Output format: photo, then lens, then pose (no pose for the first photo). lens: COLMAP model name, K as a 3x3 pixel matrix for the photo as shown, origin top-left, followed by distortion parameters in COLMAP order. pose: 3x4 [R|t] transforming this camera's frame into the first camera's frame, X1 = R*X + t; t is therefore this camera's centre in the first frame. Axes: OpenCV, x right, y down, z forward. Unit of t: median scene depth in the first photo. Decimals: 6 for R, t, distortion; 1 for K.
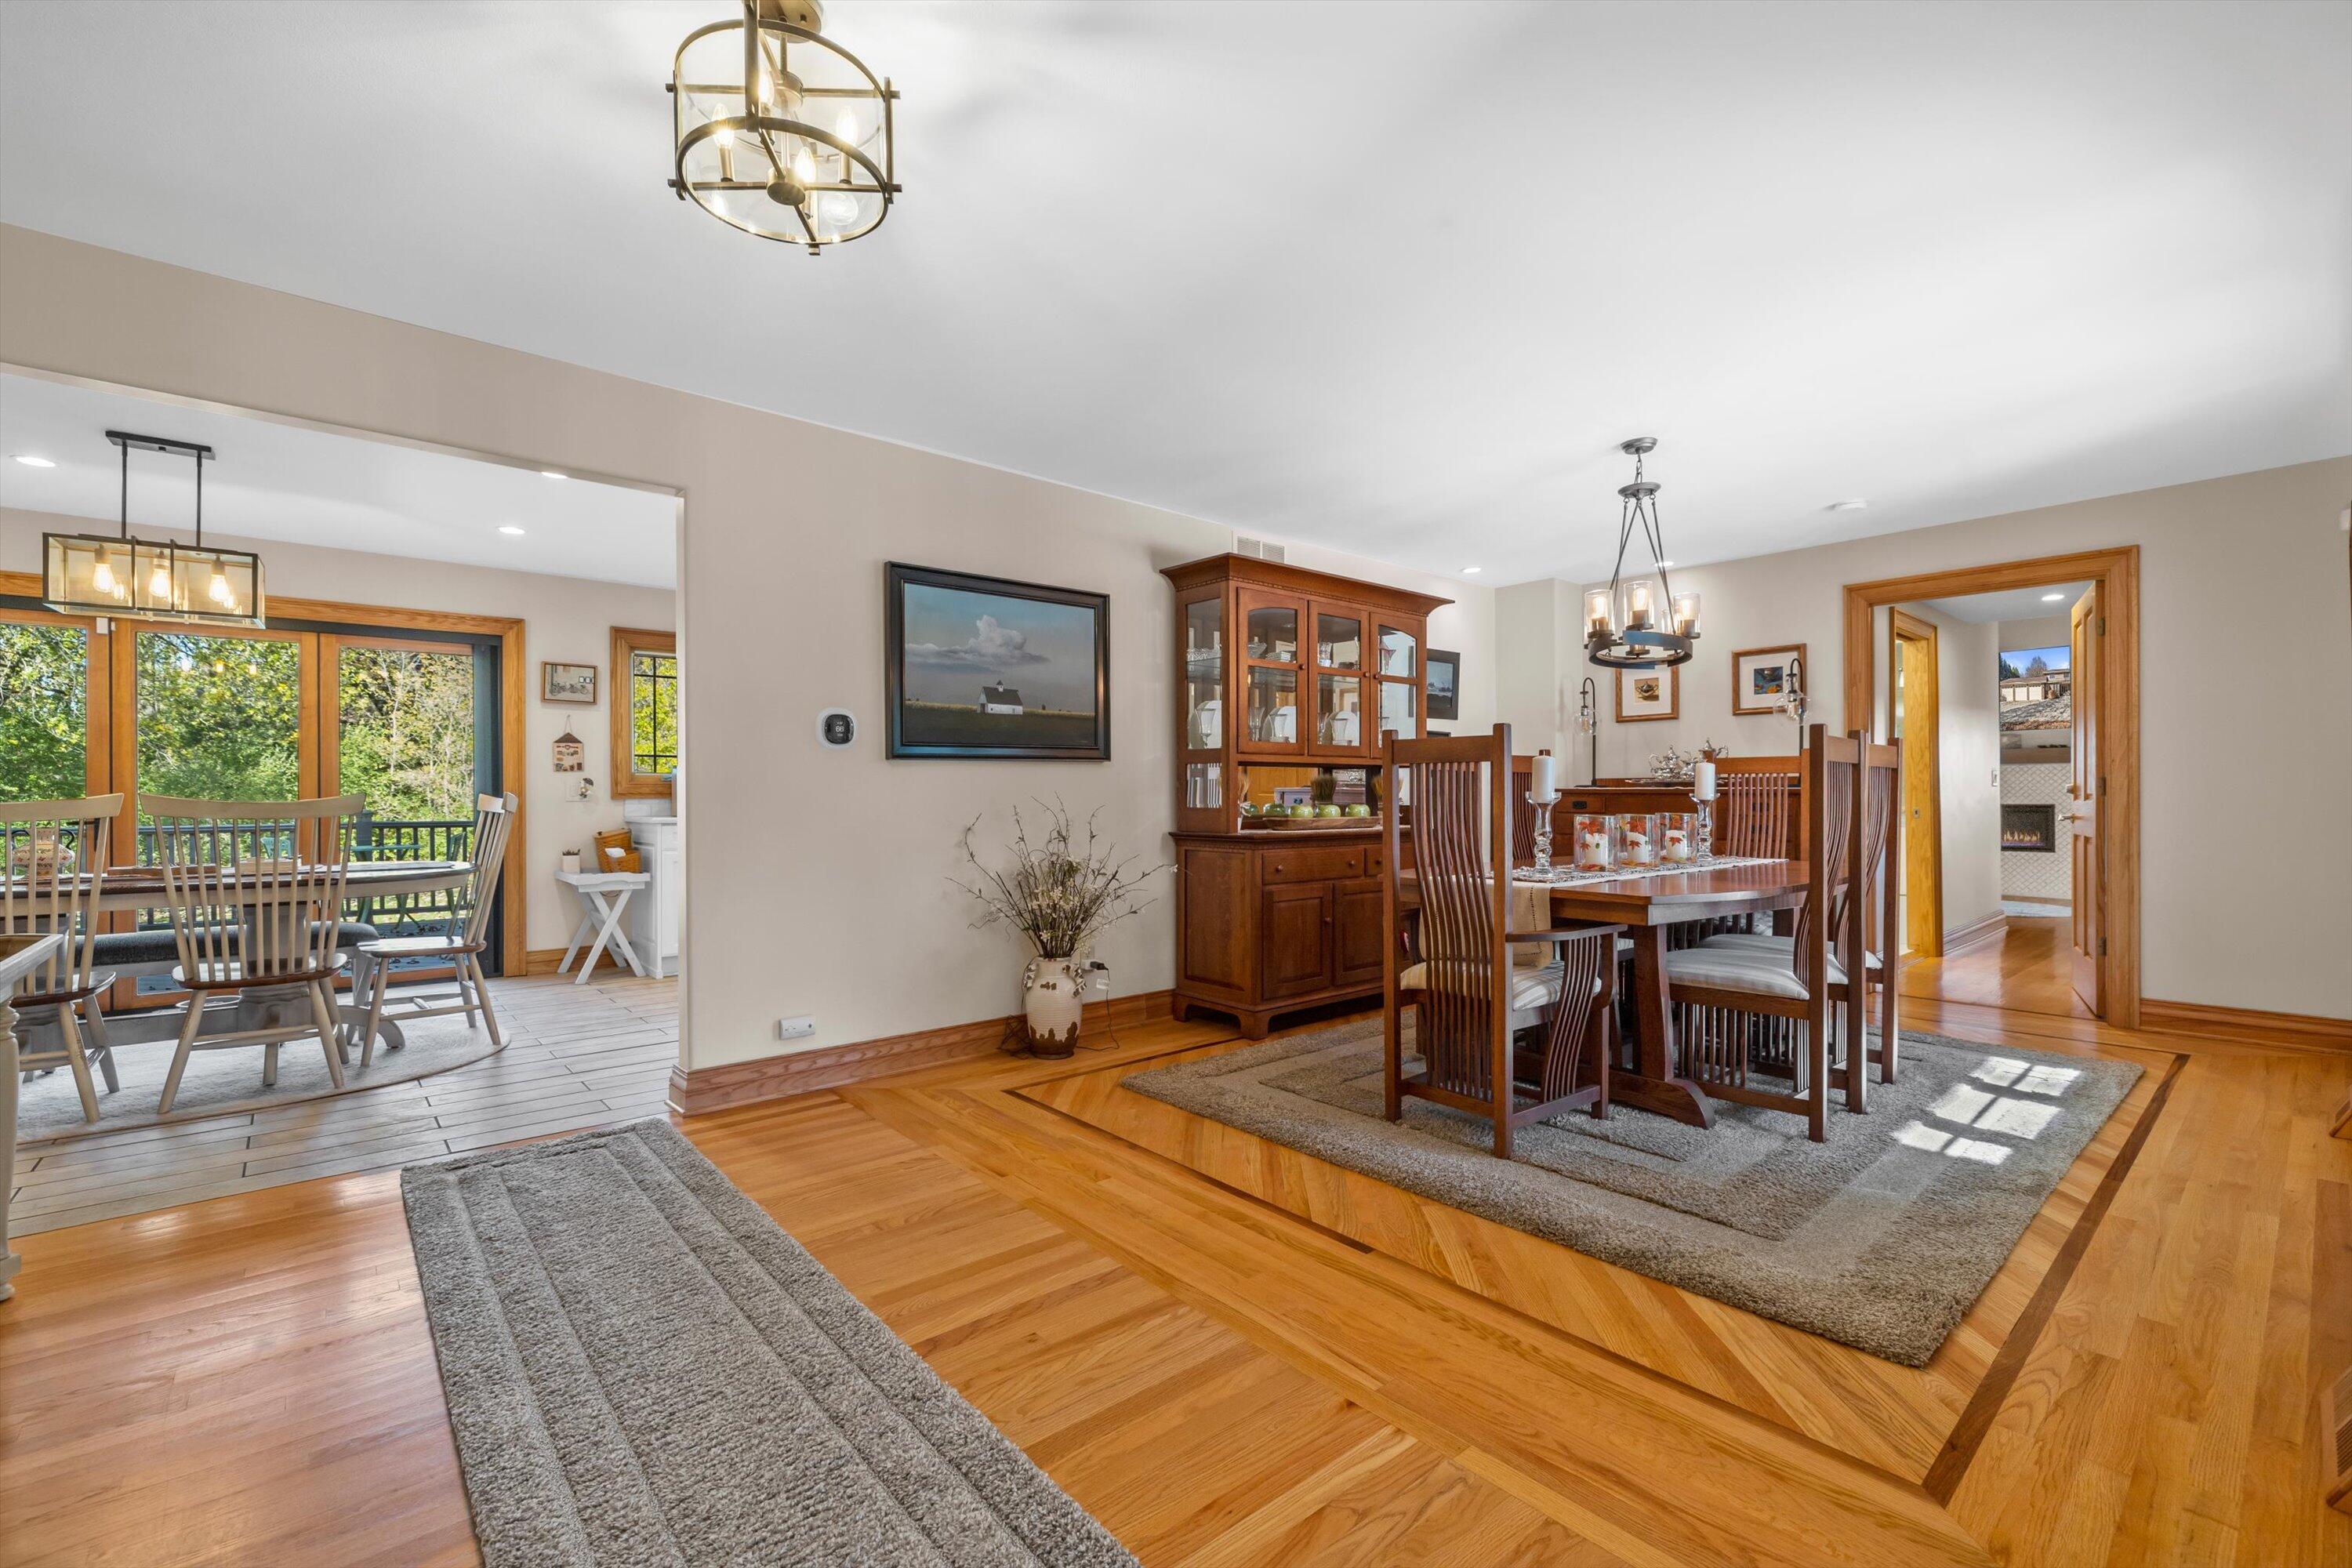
lens RADIAL K [[1017.7, 0, 1171.1], [0, 1017.7, 766.4], [0, 0, 1]] dist [-0.000816, -0.000214]
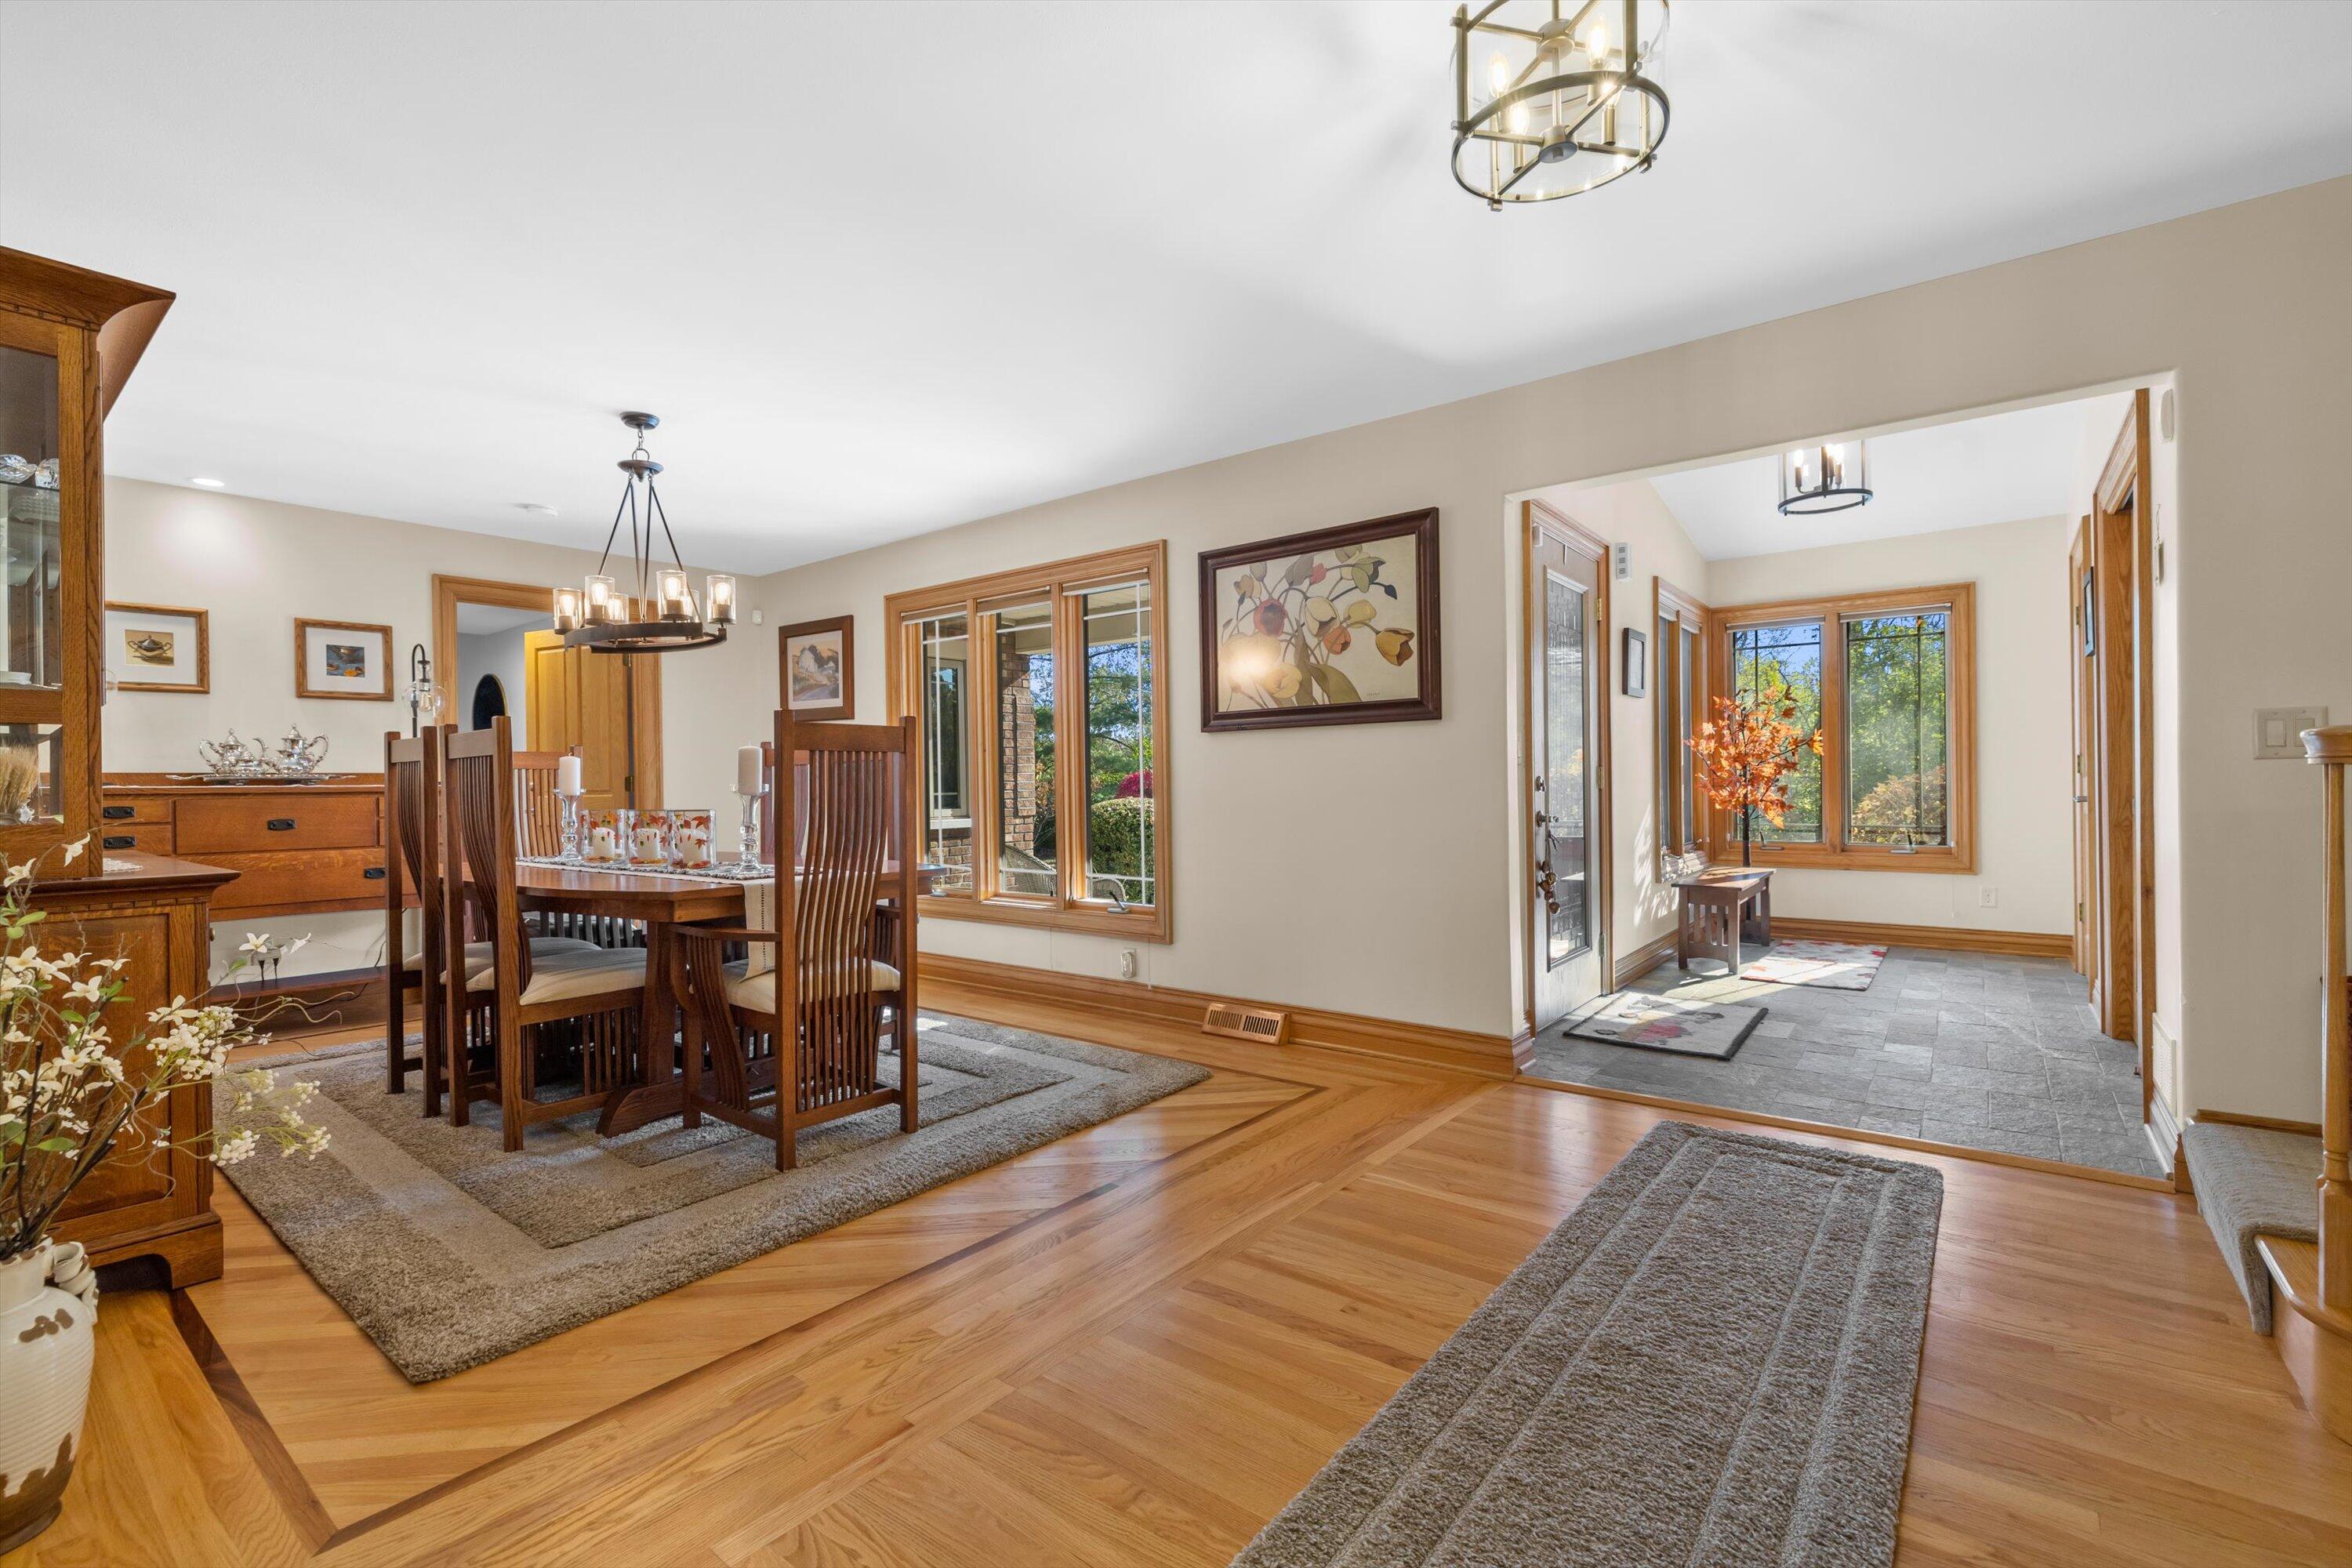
lens RADIAL K [[1017.7, 0, 1171.1], [0, 1017.7, 766.4], [0, 0, 1]] dist [-0.000816, -0.000214]
pose [[-0.186528, 0.019369, 0.982259, -0.537297], [-0.013562, 0.999660, -0.022288, 0.020017], [-0.982356, -0.017479, -0.186202, 0.662567]]
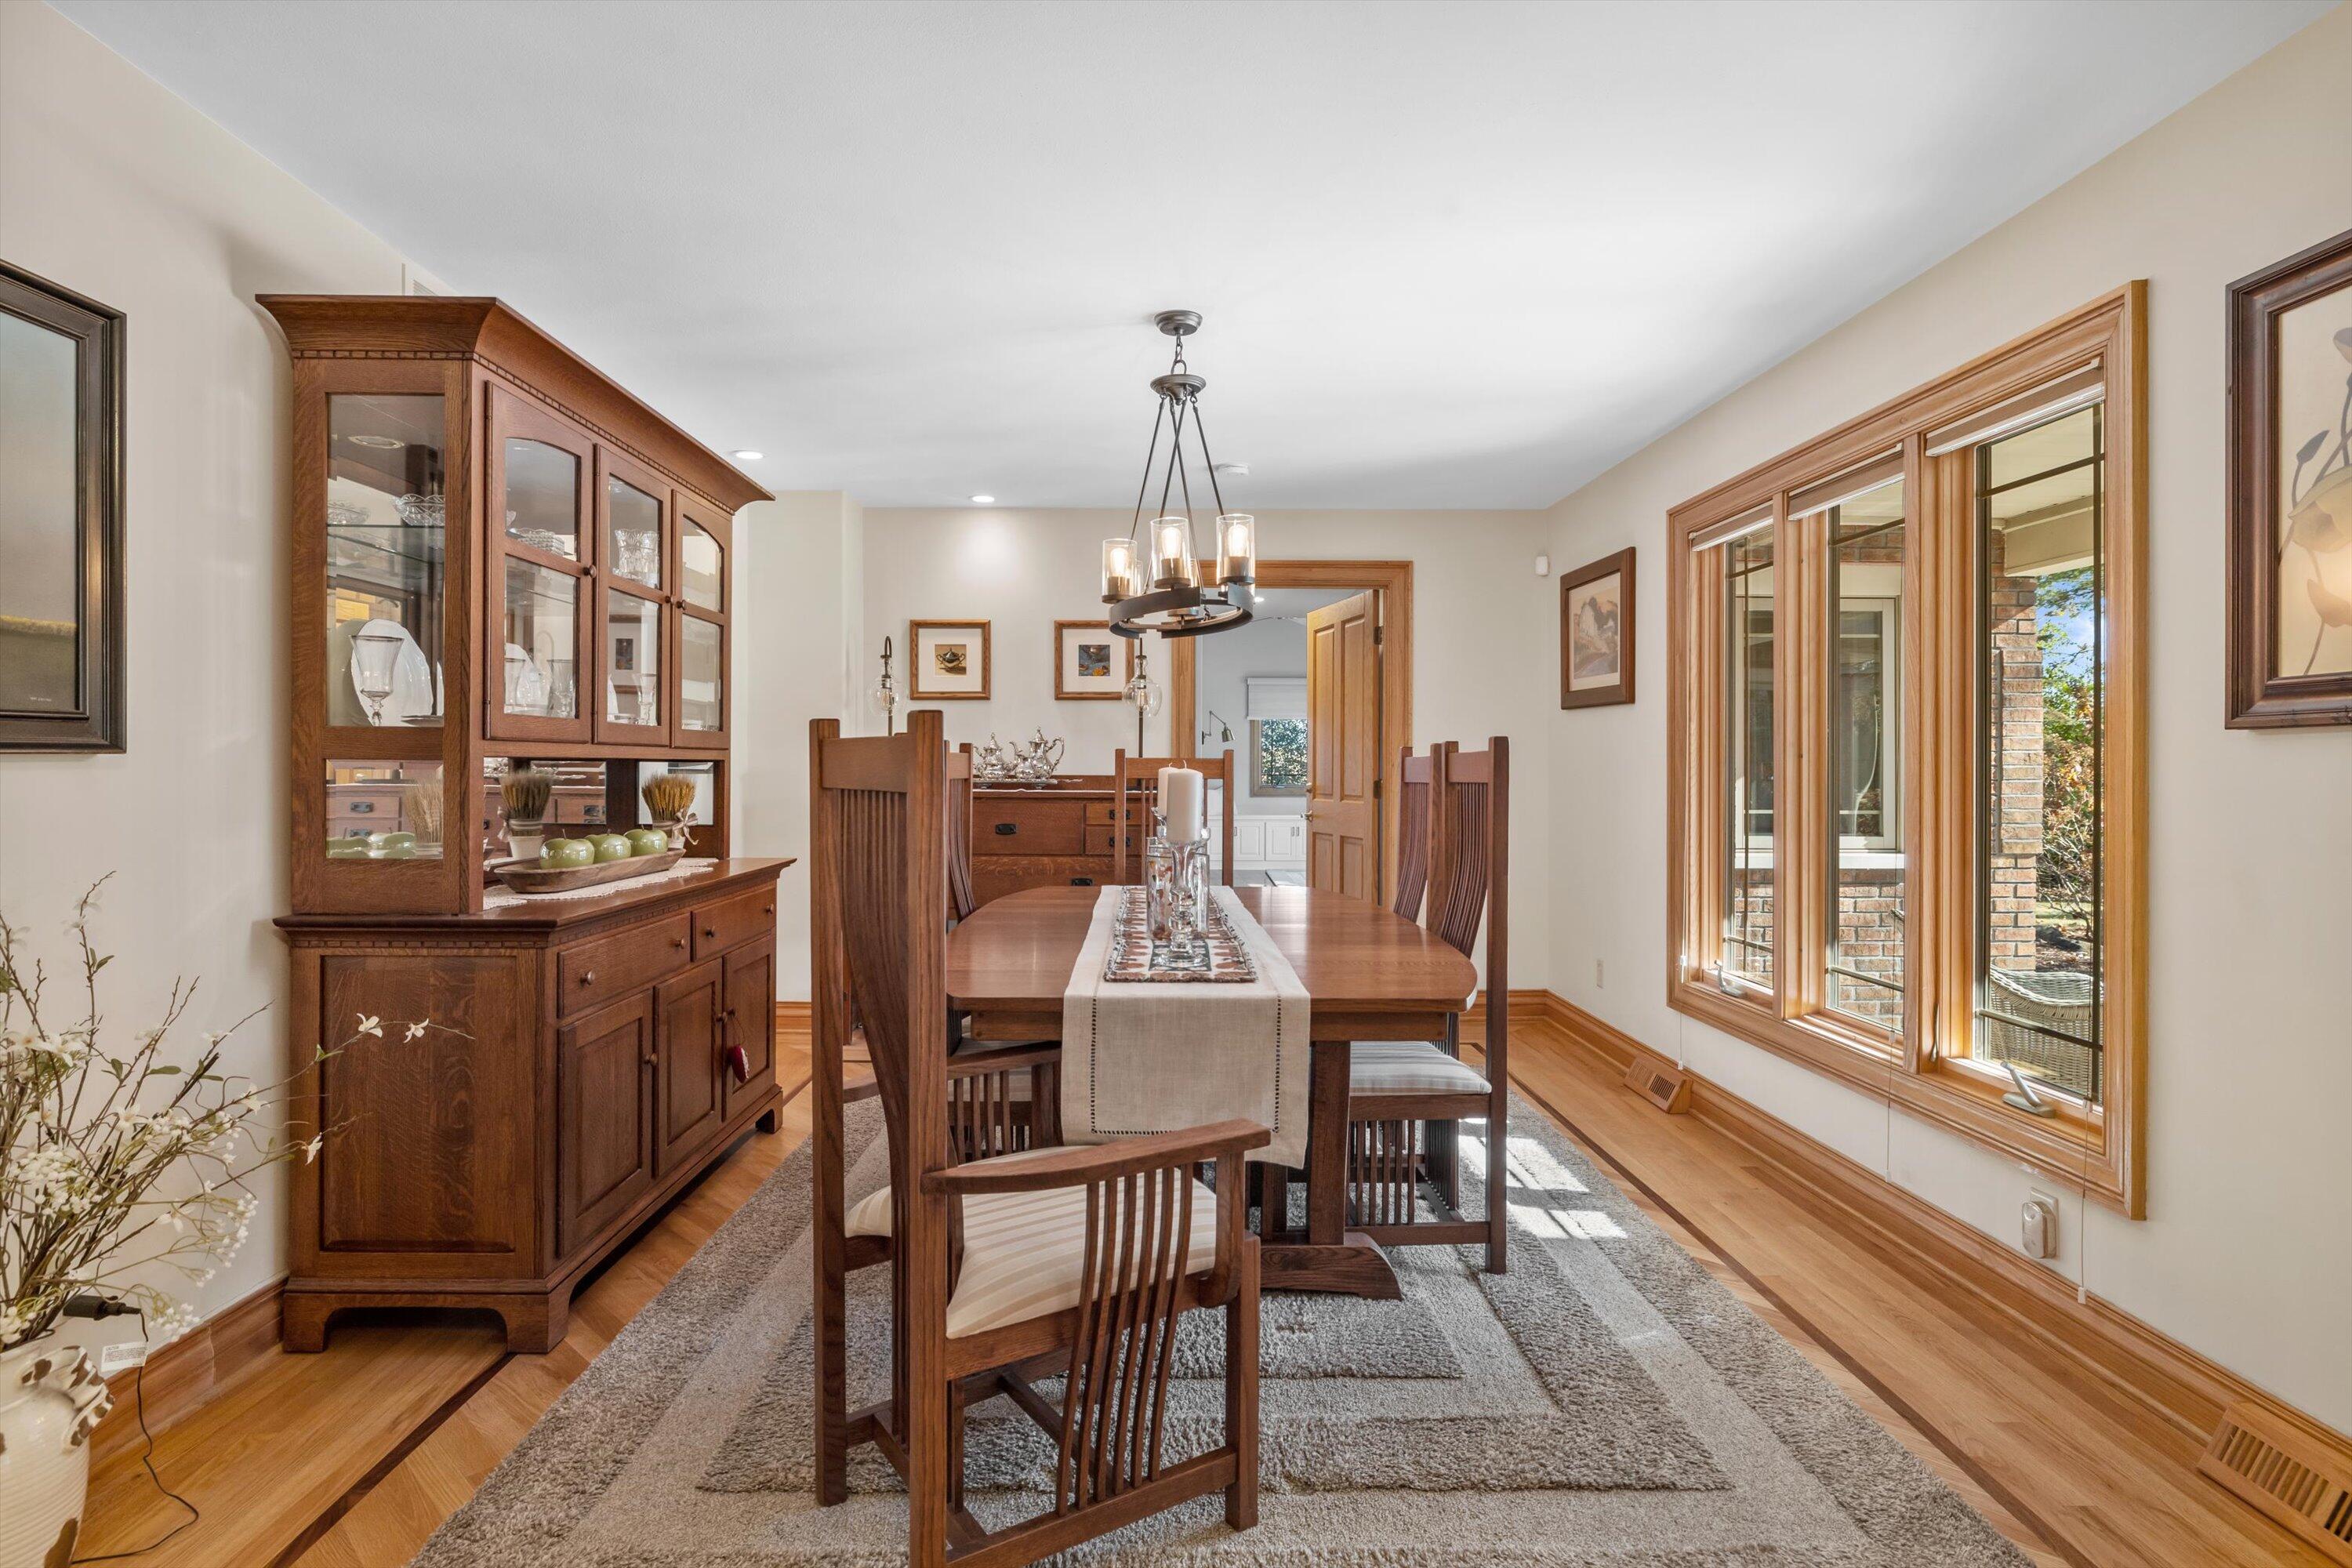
lens RADIAL K [[1173.4, 0, 1179.1], [0, 1173.4, 764.3], [0, 0, 1]] dist [-0.001580, -0.000802]
pose [[0.637713, 0.005978, 0.770251, -0.158930], [-0.027031, 0.999528, 0.014622, -0.020423], [-0.769799, -0.030145, 0.637574, 0.456201]]
